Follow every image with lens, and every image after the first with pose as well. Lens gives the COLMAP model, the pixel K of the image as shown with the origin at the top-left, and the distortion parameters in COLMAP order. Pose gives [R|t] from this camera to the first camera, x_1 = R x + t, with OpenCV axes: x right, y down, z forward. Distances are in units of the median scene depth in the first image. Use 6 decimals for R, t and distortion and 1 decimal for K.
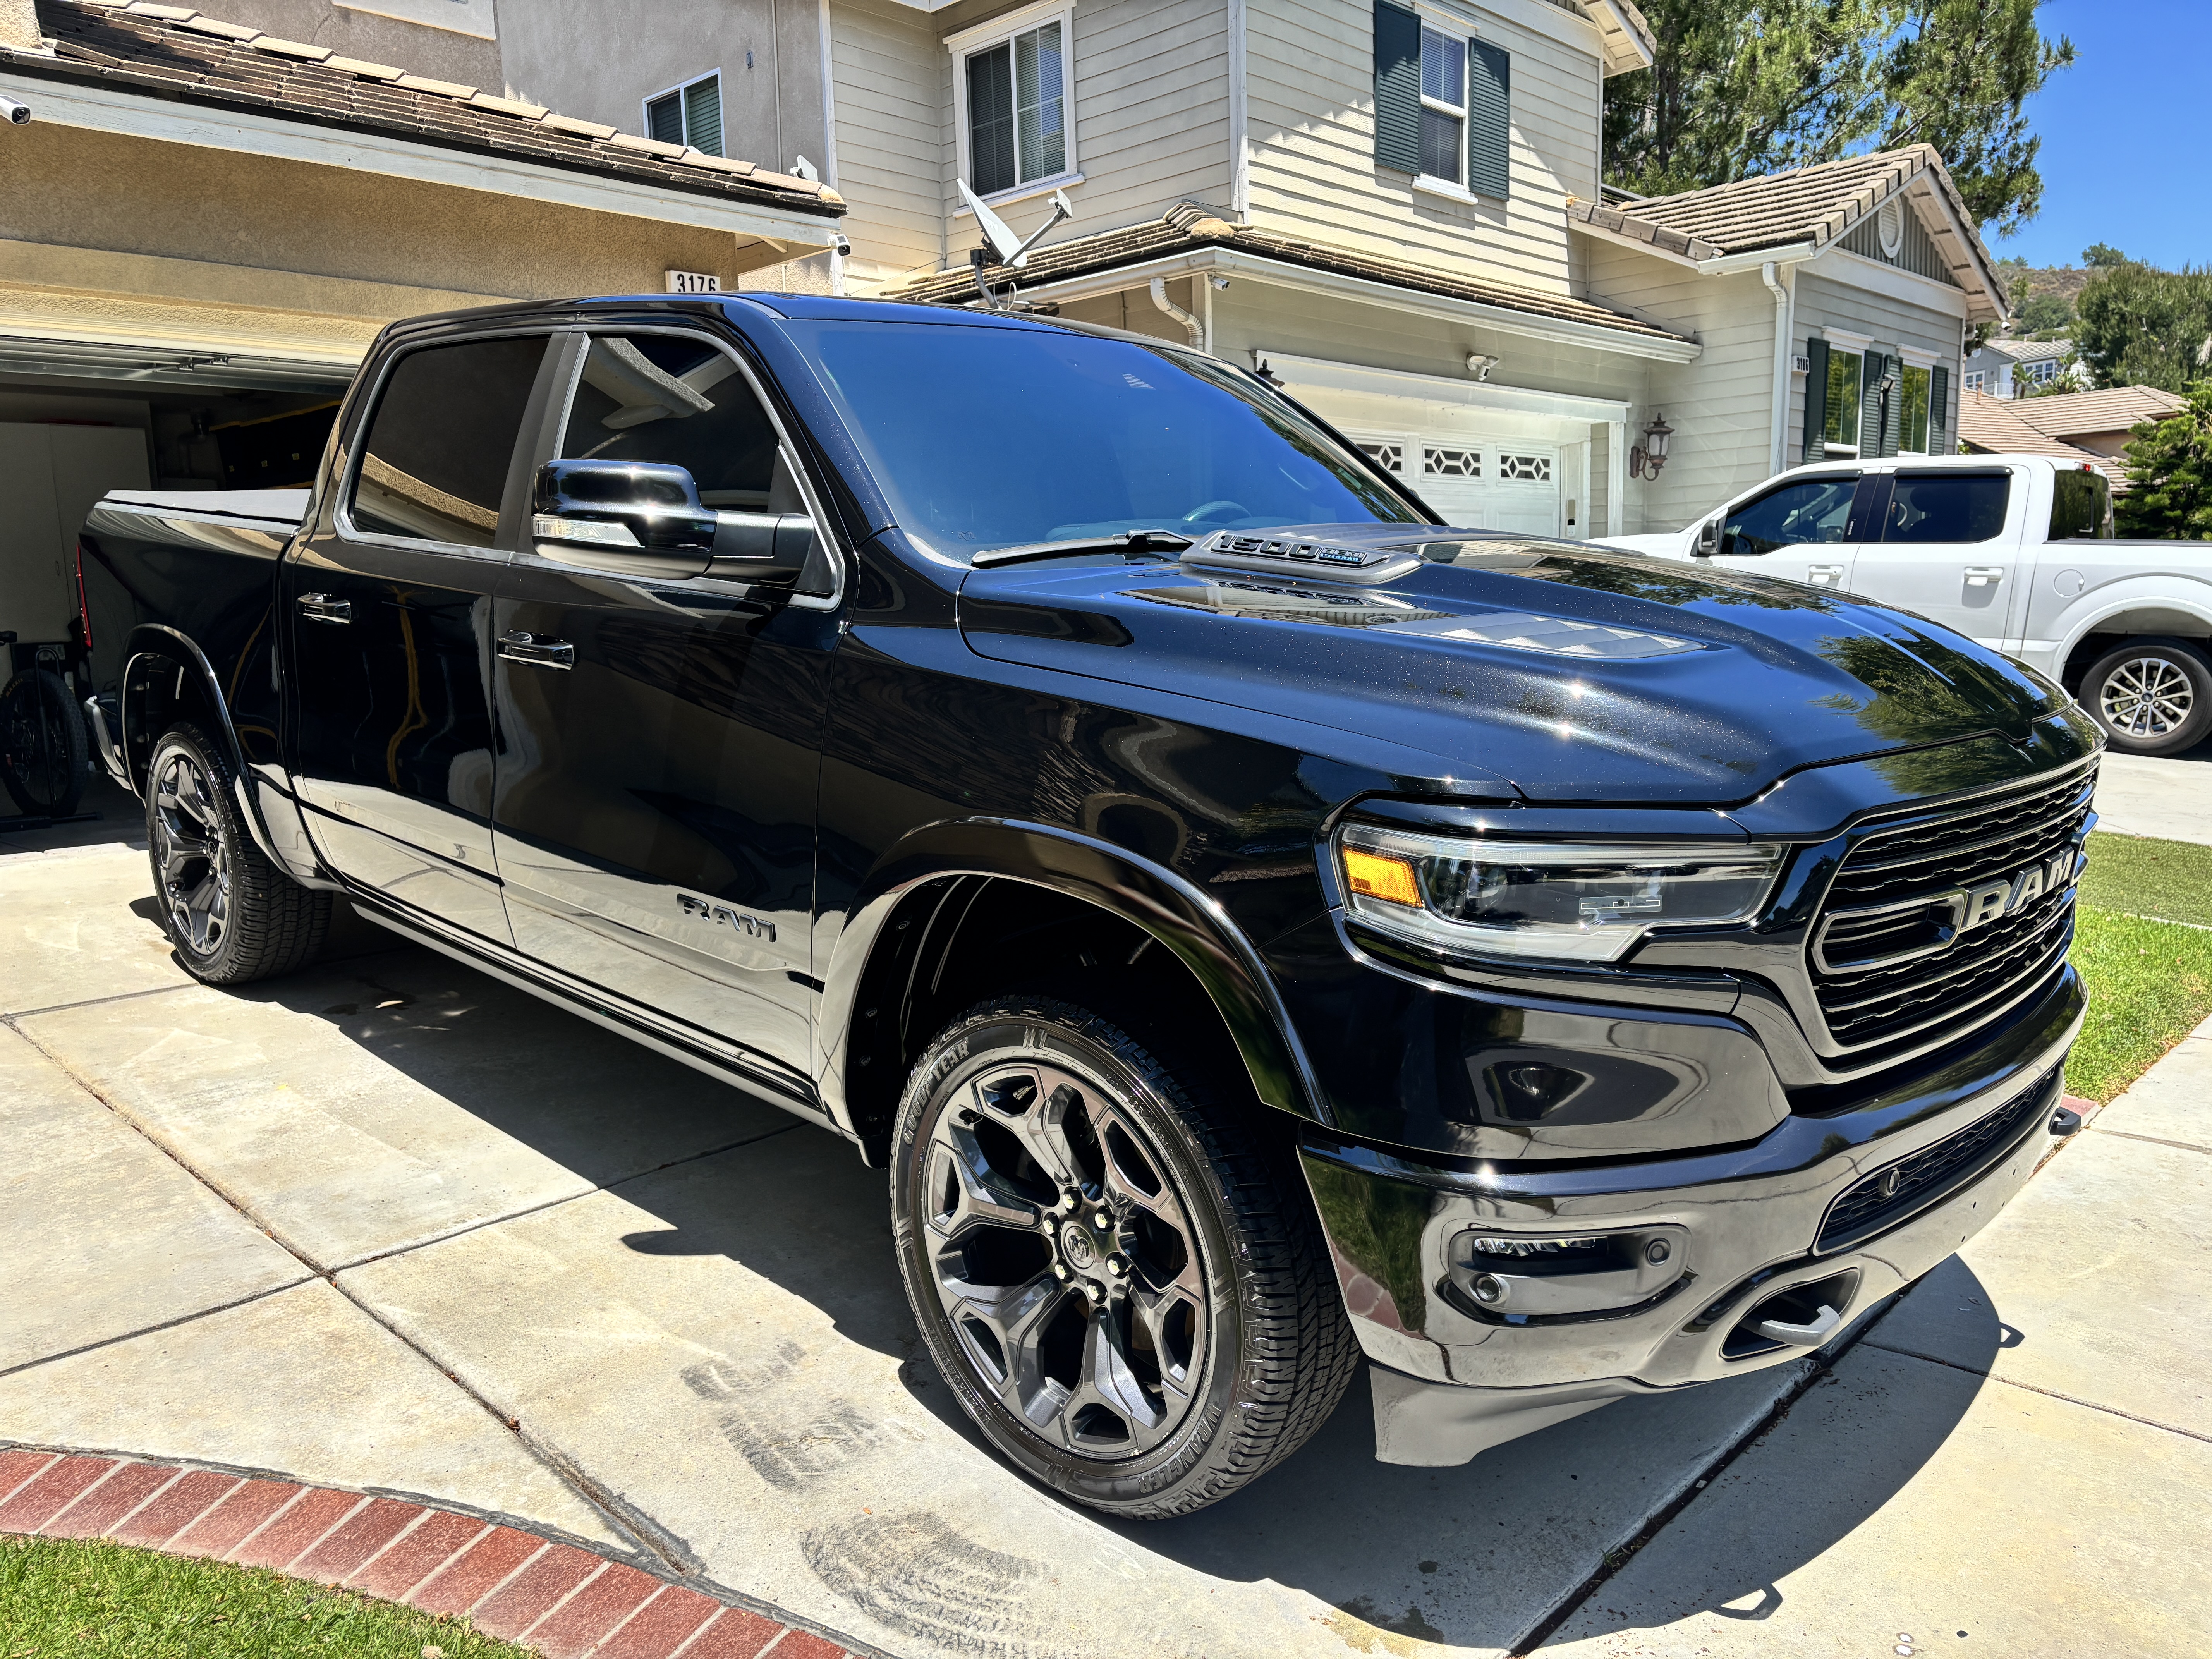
lens RADIAL K [[1687.8, 0, 1102.9], [0, 1687.8, 836.7], [0, 0, 1]] dist [0.058583, -0.059084]
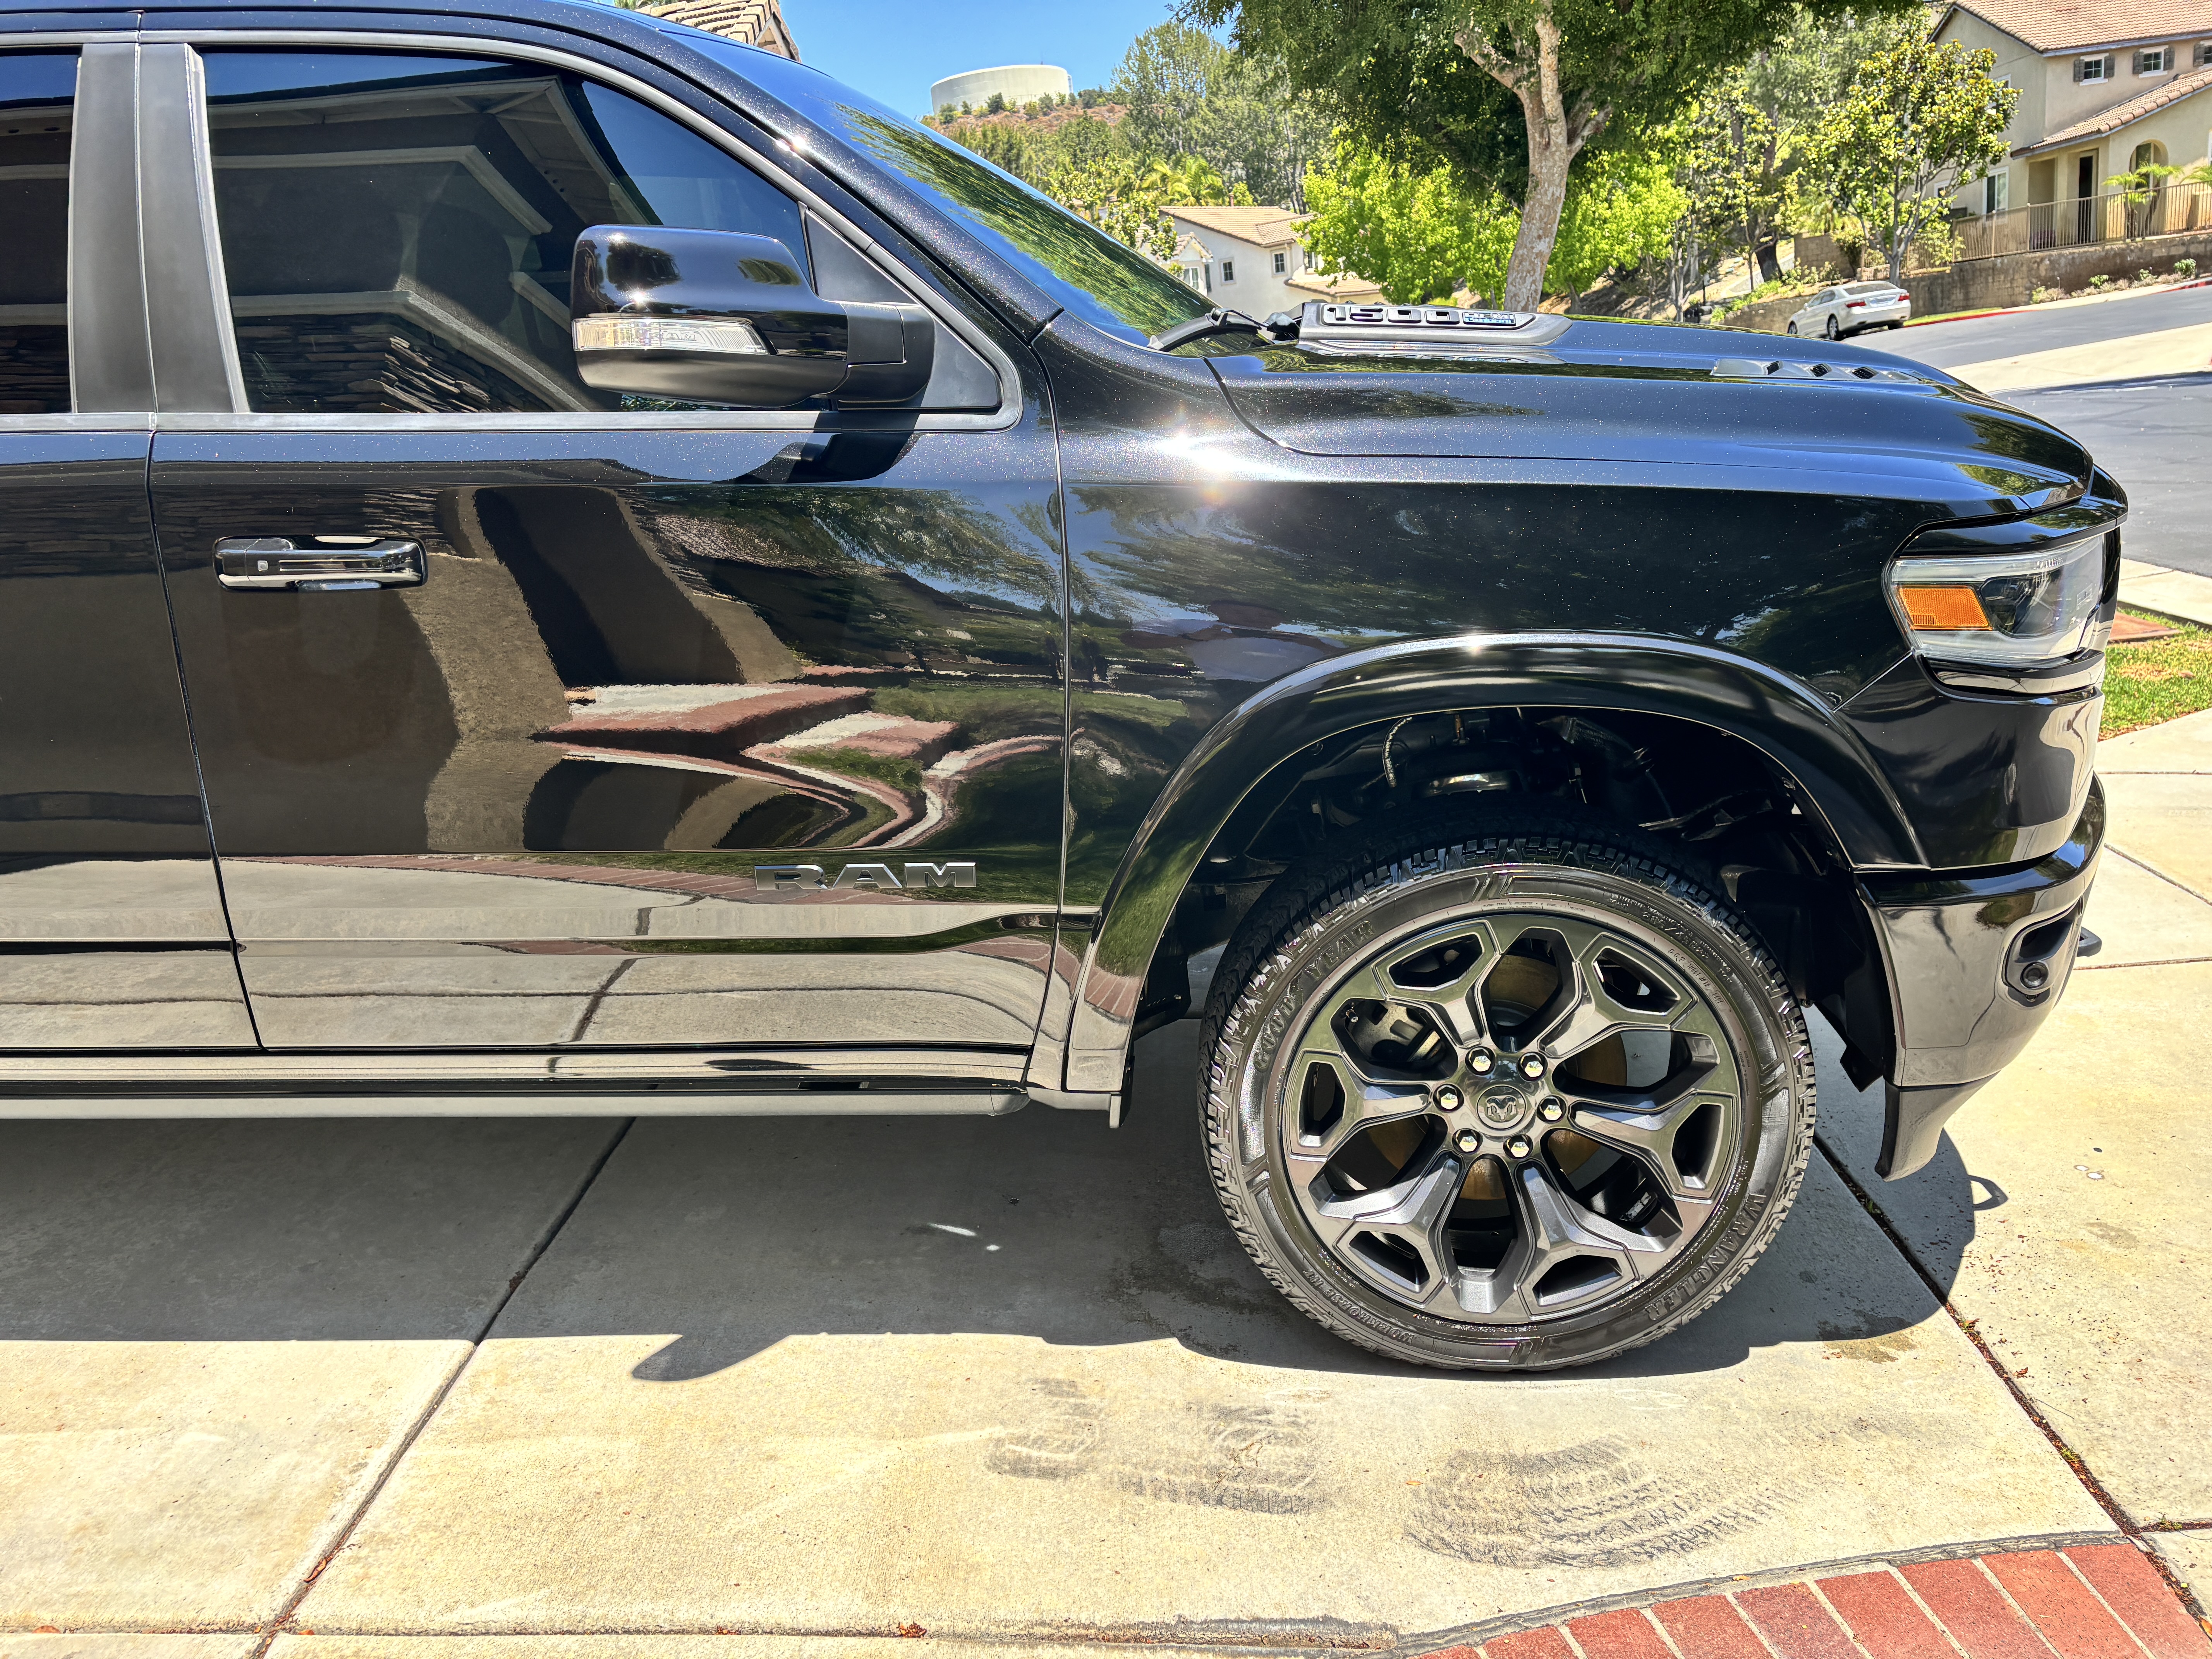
lens RADIAL K [[1687.8, 0, 1107.8], [0, 1687.8, 826.6], [0, 0, 1]] dist [0.058583, -0.059084]
pose [[0.753488, -0.226711, 0.617137, -0.636323], [0.181294, 0.973920, 0.136429, -0.057750], [-0.631971, 0.009086, 0.774938, 0.399394]]
